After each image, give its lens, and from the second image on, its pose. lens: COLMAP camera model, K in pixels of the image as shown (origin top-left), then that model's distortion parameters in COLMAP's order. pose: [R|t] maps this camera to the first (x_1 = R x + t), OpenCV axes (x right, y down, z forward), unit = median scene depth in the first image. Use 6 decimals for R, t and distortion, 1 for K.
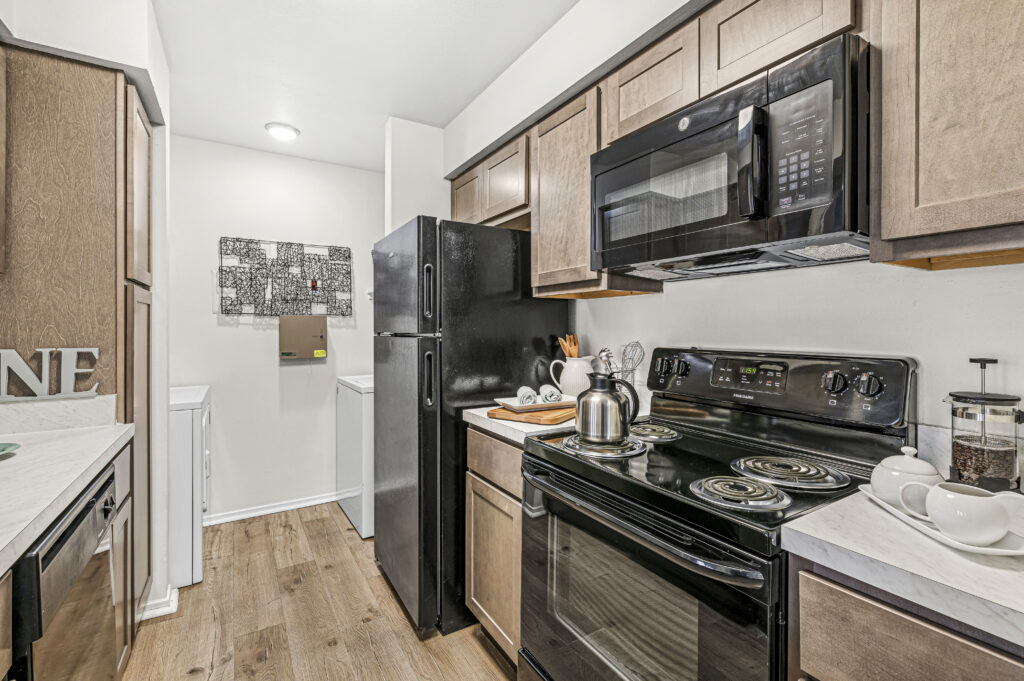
lens RADIAL K [[441.0, 0, 511.7], [0, 441.0, 328.9], [0, 0, 1]] dist [-0.000804, -0.000179]
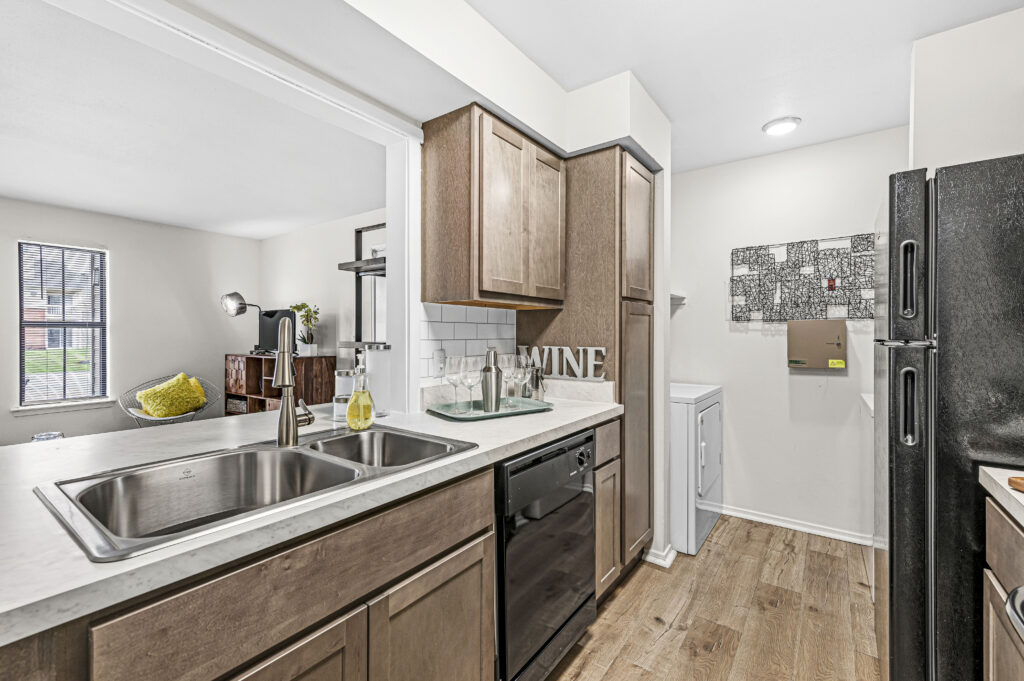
lens RADIAL K [[439.1, 0, 511.7], [0, 439.1, 335.4], [0, 0, 1]] dist [0.000965, -0.000102]
pose [[0.368757, 0.002308, -0.929523, 0.158914], [-0.003198, 0.999994, 0.001214, 0.002105], [0.929520, 0.002524, 0.368762, 0.122032]]
